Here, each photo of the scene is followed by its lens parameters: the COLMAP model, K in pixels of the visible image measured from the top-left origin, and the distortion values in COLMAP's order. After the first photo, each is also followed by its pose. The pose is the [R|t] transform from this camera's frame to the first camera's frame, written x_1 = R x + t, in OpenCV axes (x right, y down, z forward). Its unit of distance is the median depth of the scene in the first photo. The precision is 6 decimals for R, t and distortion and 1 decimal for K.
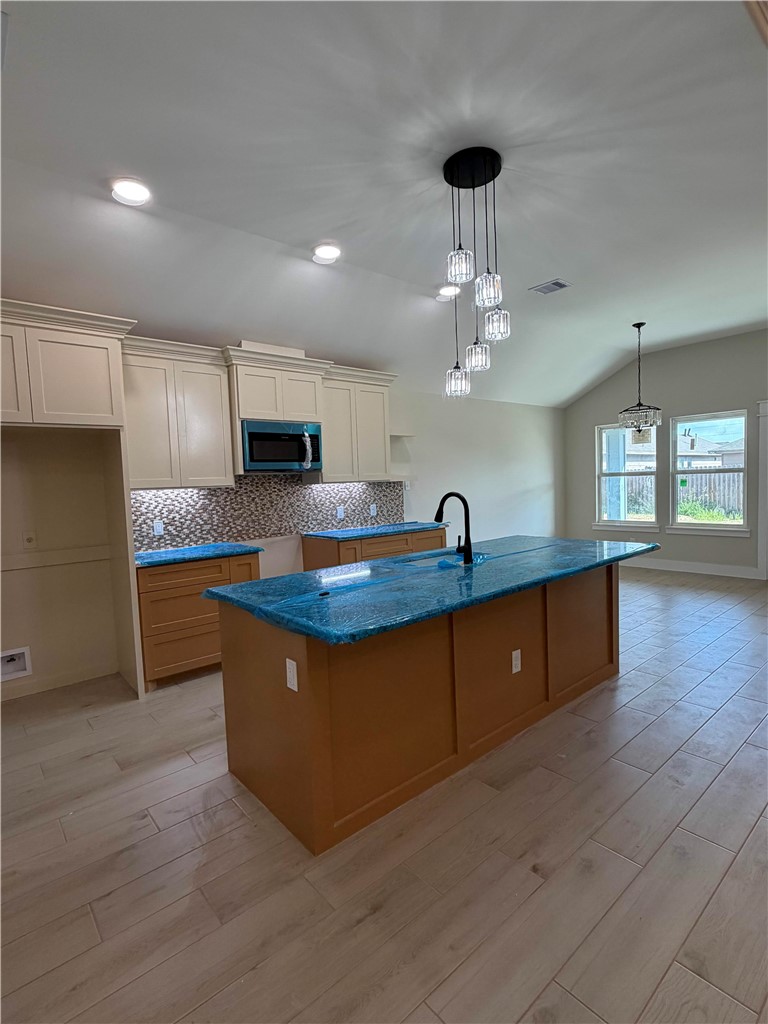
lens RADIAL K [[493.9, 0, 380.4], [0, 493.9, 510.5], [0, 0, 1]] dist [-0.002333, 0.000160]
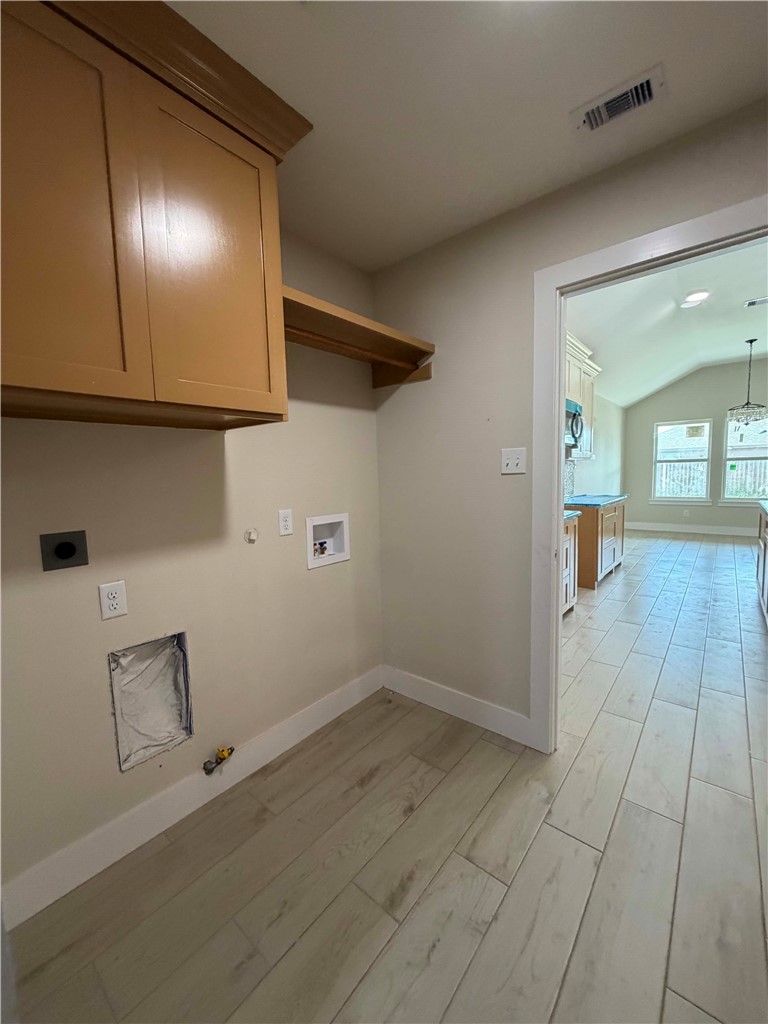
lens RADIAL K [[411.5, 0, 380.2], [0, 411.5, 510.6], [0, 0, 1]] dist [0.001412, -0.000550]
pose [[0.984680, -0.003012, 0.174347, -0.490989], [-0.001459, 0.999673, 0.025514, 0.031463], [-0.174367, -0.025377, 0.984354, 0.082520]]
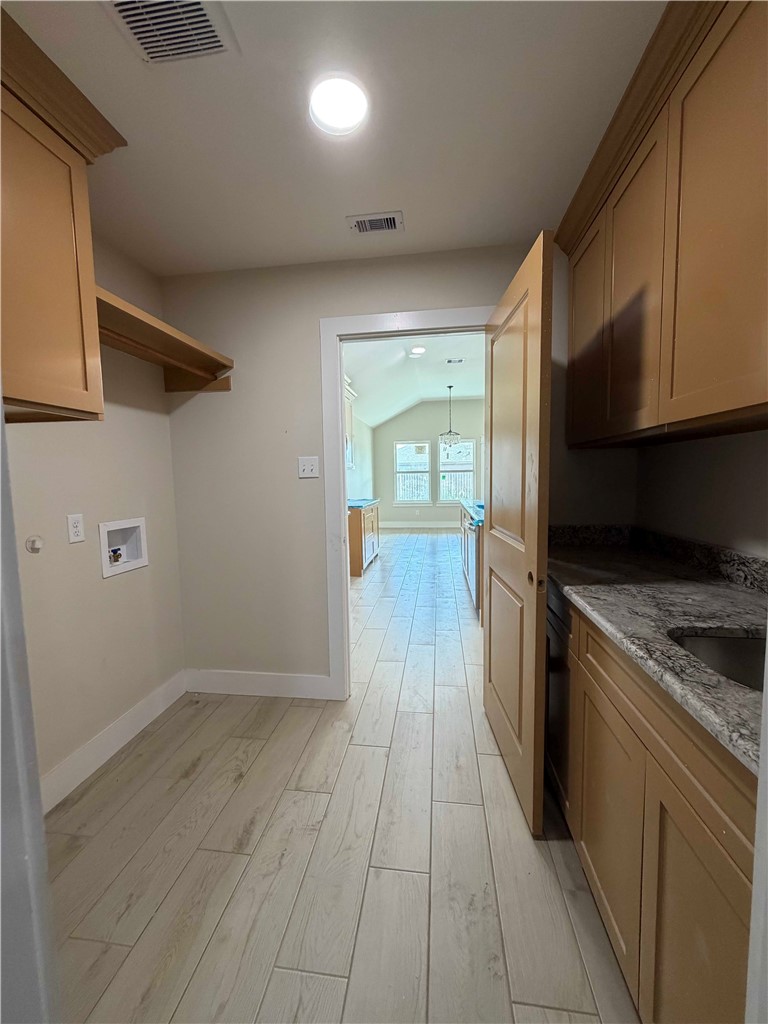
lens RADIAL K [[411.5, 0, 381.3], [0, 411.5, 507.2], [0, 0, 1]] dist [0.001412, -0.000550]
pose [[0.743276, -0.024019, 0.668554, -0.535913], [0.029016, 0.999572, 0.003652, 0.038224], [-0.668356, 0.016684, 0.743655, 0.050655]]
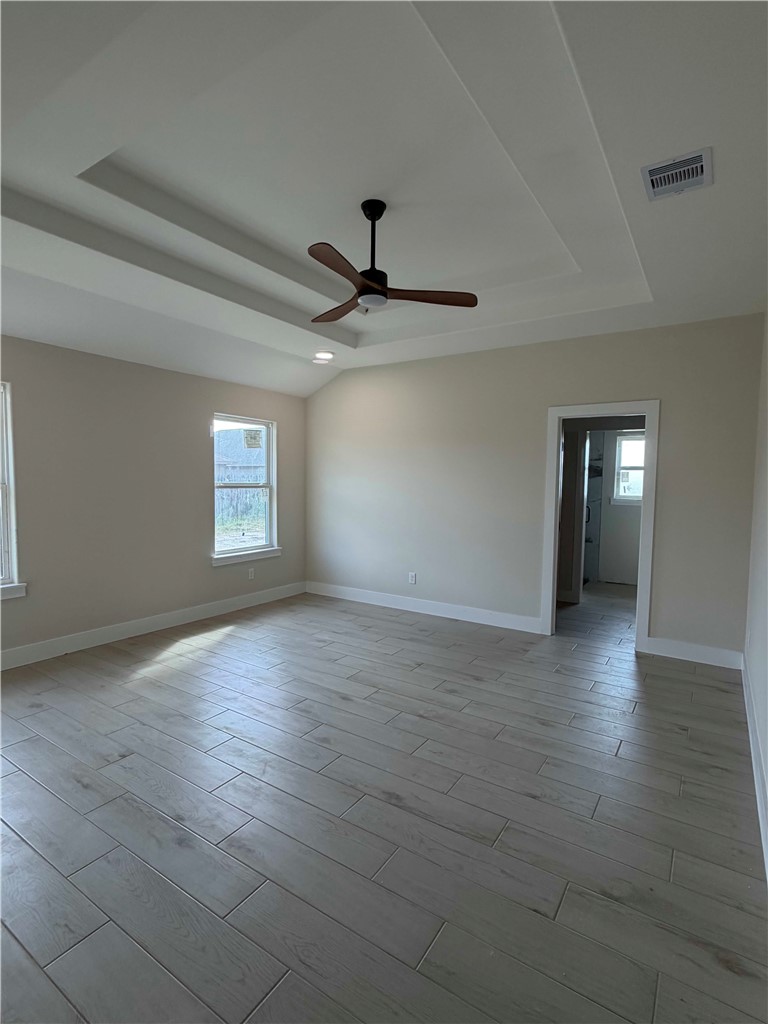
lens RADIAL K [[493.9, 0, 387.2], [0, 493.9, 514.6], [0, 0, 1]] dist [-0.002333, 0.000160]
pose [[-0.289563, -0.027971, 0.956750, -0.292469], [0.063084, 0.996842, 0.048236, -0.056194], [-0.955078, 0.074323, -0.286884, 1.065177]]
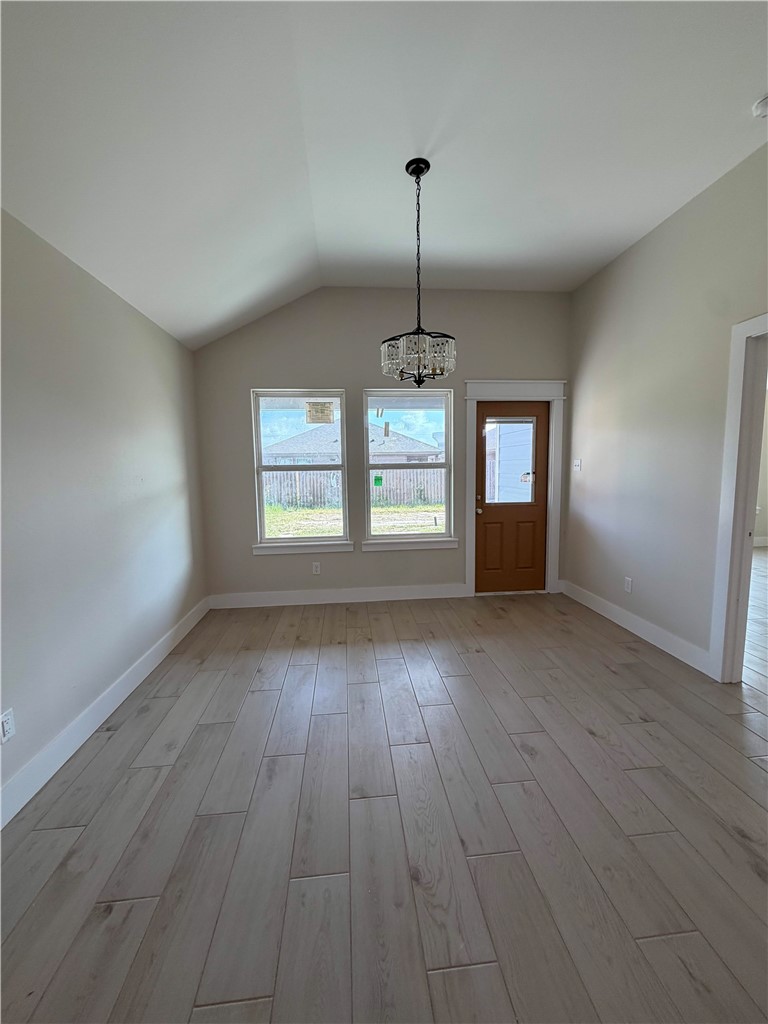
lens RADIAL K [[411.5, 0, 382.0], [0, 411.5, 507.7], [0, 0, 1]] dist [0.001412, -0.000550]
pose [[0.573330, -0.053559, 0.817572, 0.113221], [0.043401, 0.998445, 0.034972, -0.037323], [-0.818174, 0.015433, 0.574763, 0.634836]]
